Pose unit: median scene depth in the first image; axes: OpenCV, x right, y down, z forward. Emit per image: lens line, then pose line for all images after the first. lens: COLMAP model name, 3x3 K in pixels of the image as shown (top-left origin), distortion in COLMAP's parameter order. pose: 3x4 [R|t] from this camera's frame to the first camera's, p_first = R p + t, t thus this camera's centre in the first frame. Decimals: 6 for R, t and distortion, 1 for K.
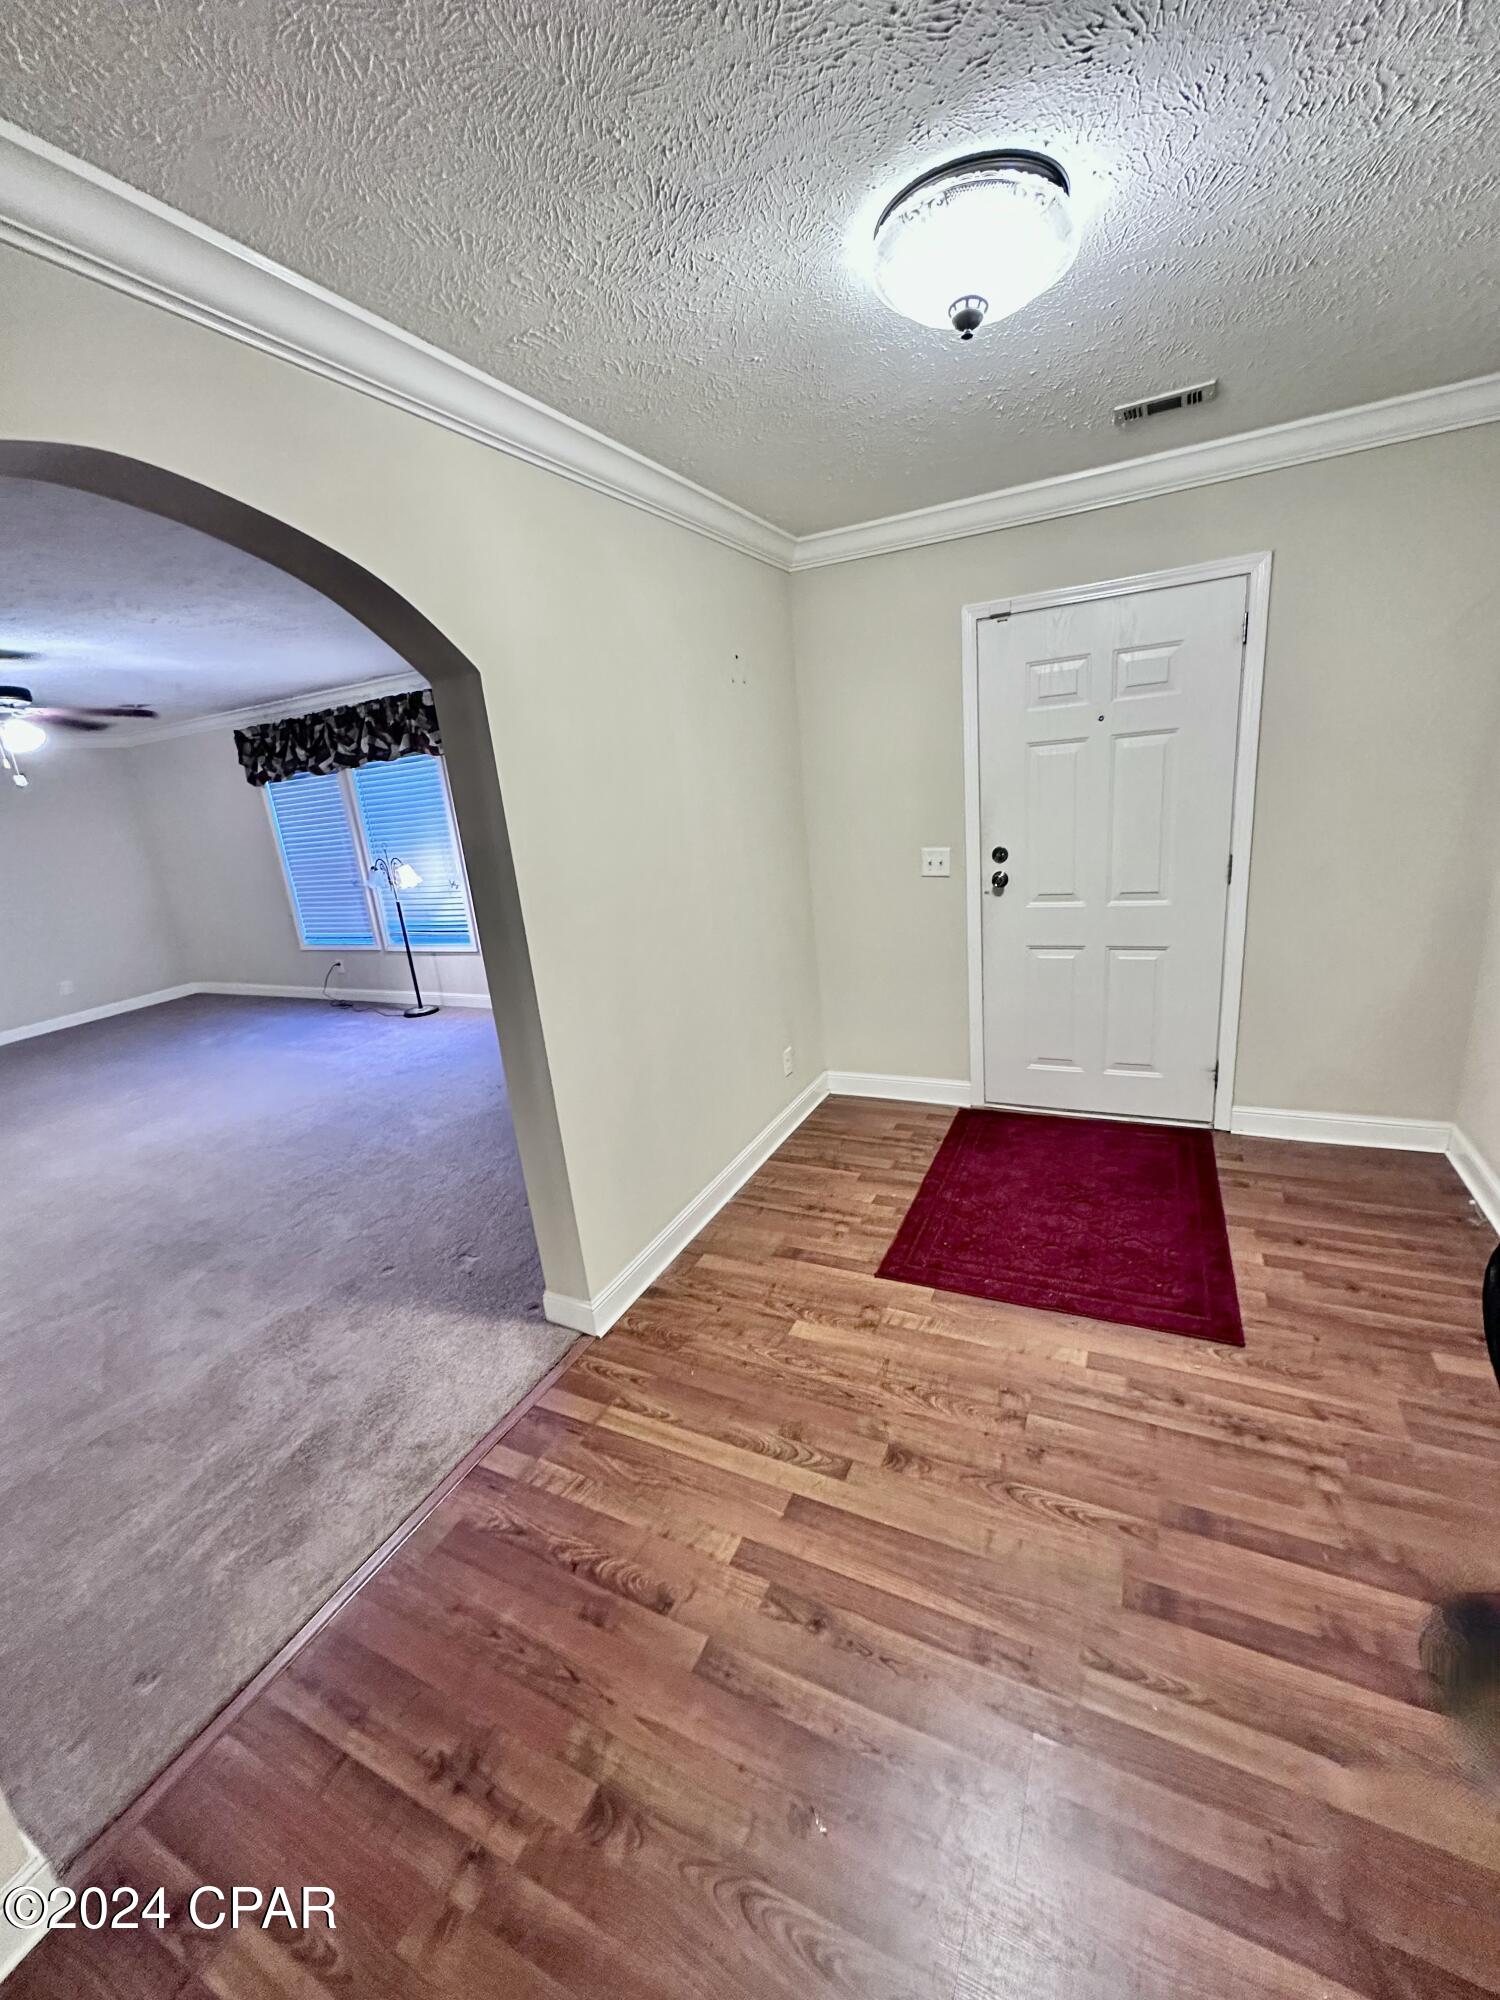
lens RADIAL K [[795.8, 0, 750.0], [0, 795.8, 1000.0], [0, 0, 1]] dist [-0.005797, 0.000774]
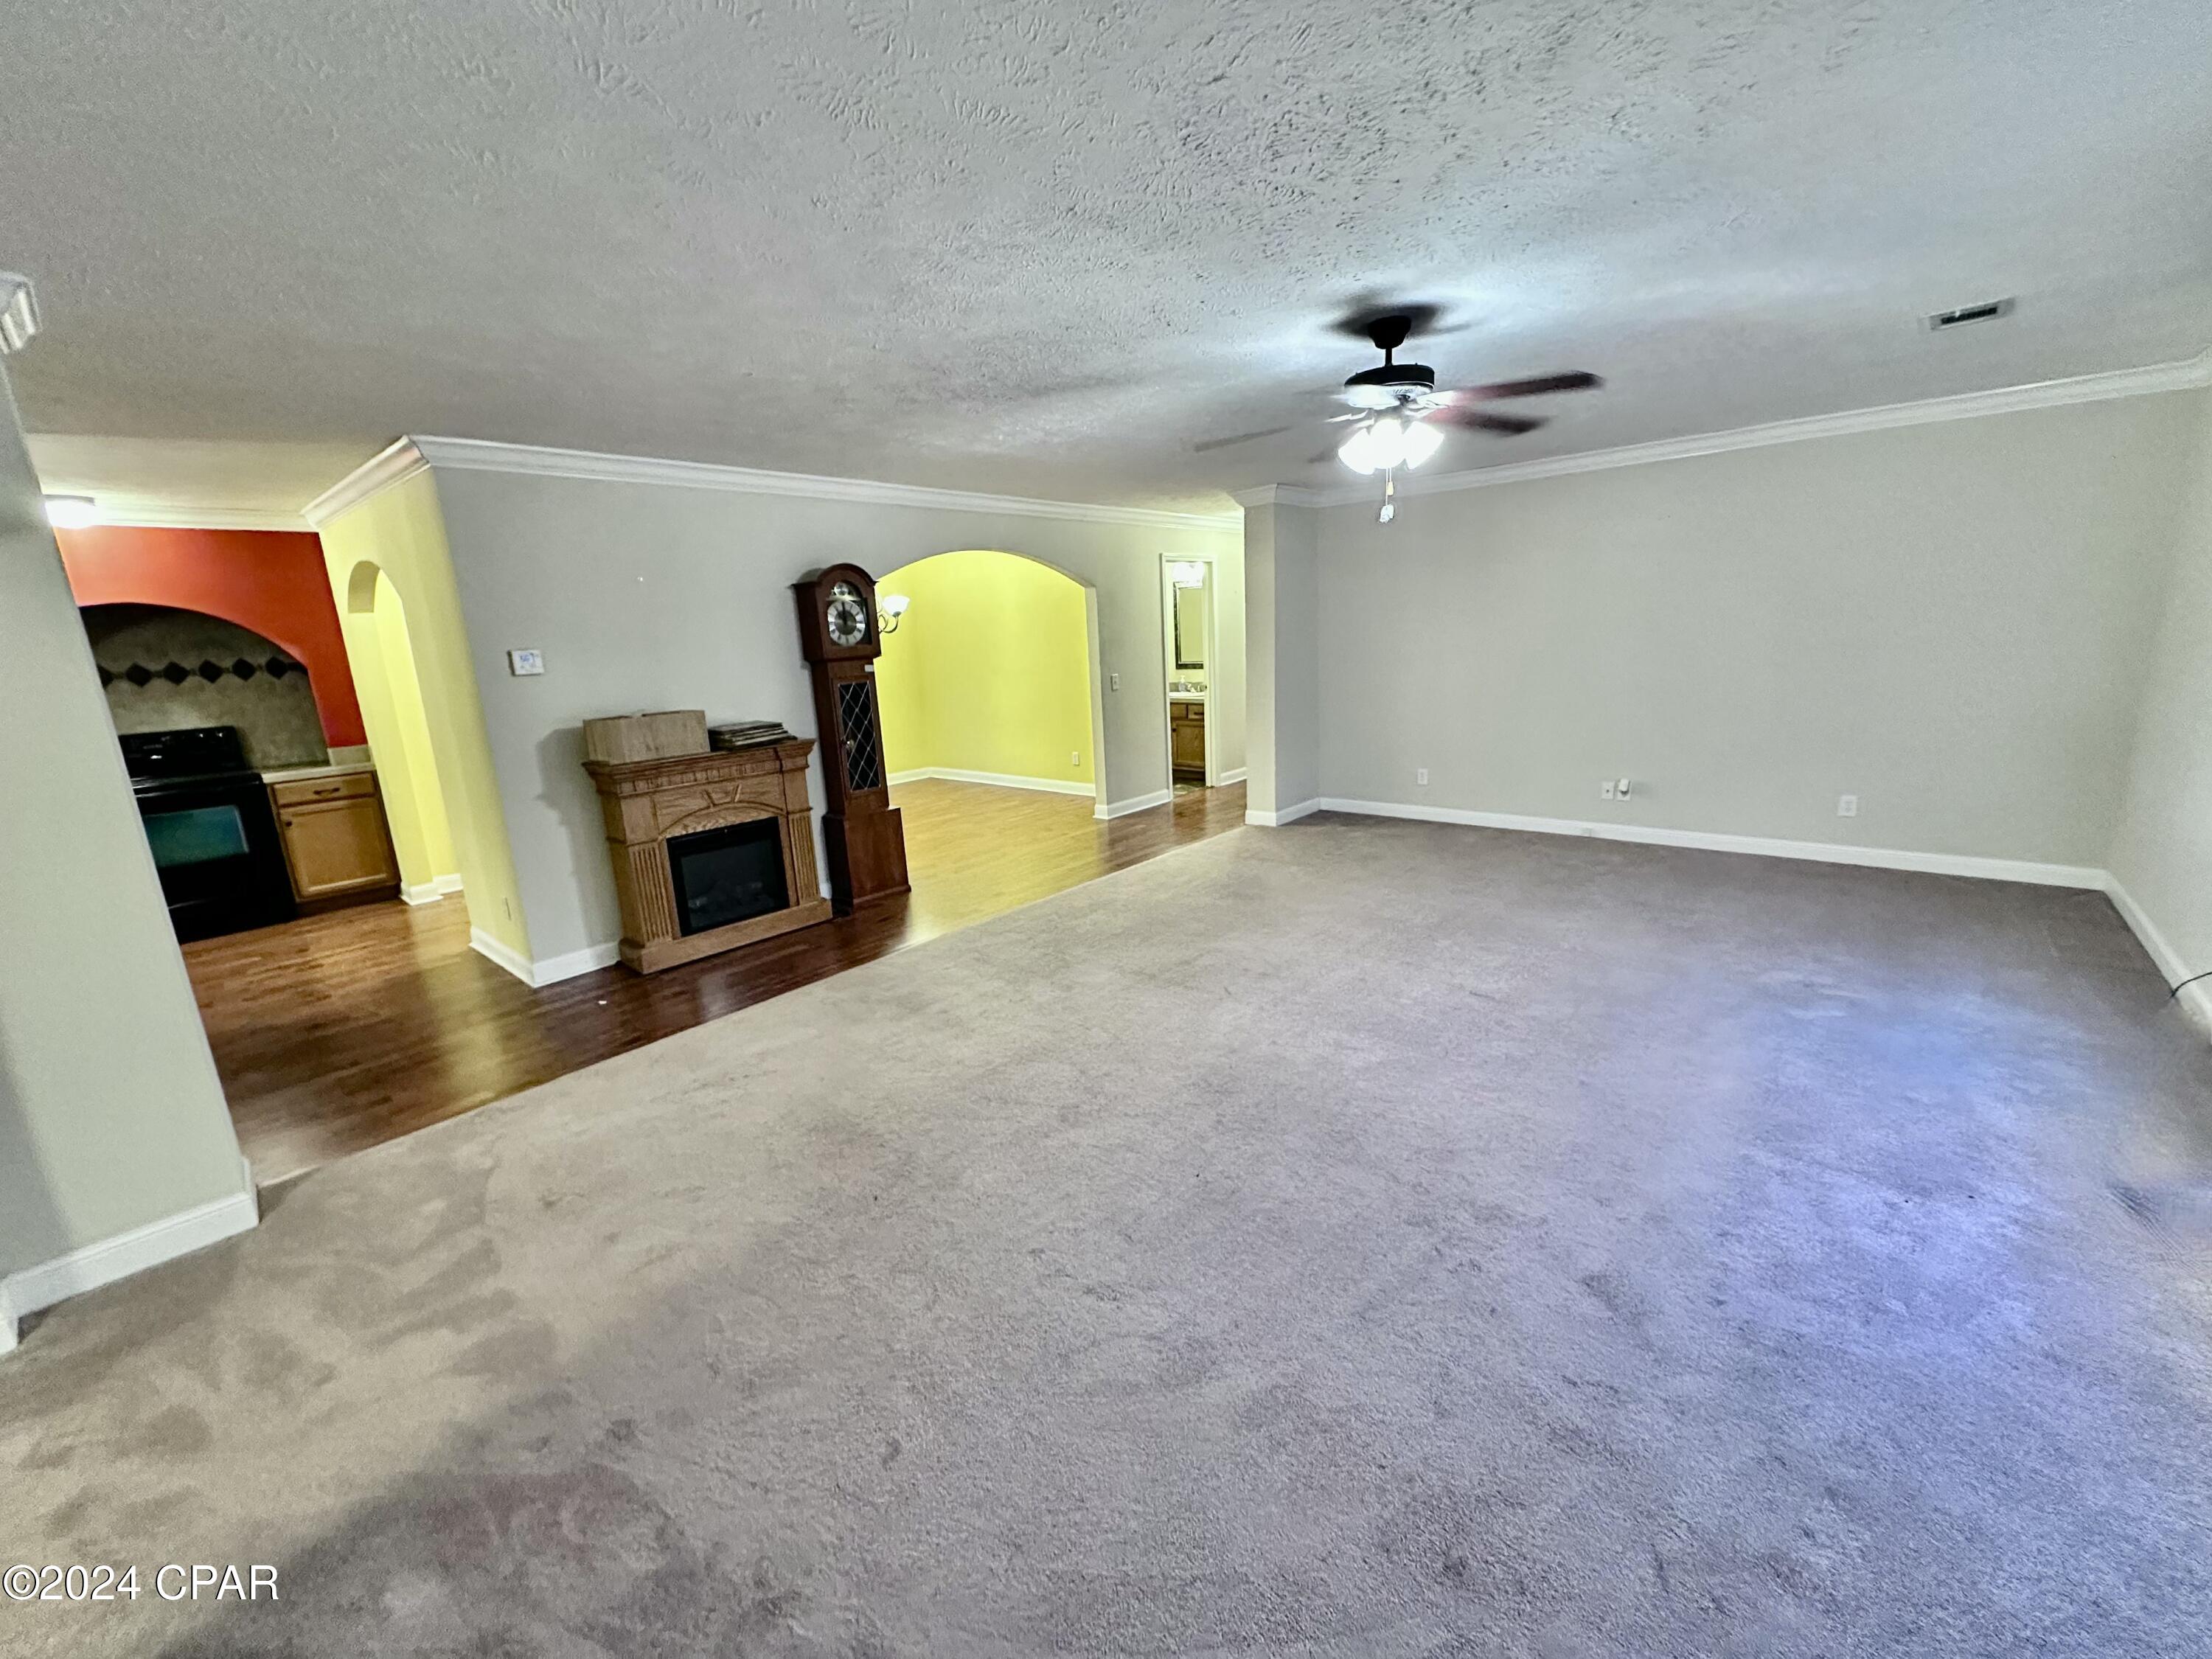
lens RADIAL K [[880.1, 0, 1106.0], [0, 880.1, 829.5], [0, 0, 1]] dist [-0.005797, 0.000774]
pose [[-0.231886, 0.312359, -0.921228, -0.075758], [-0.205430, 0.909957, 0.360247, -0.231031], [0.950804, 0.272784, -0.146838, 0.874893]]
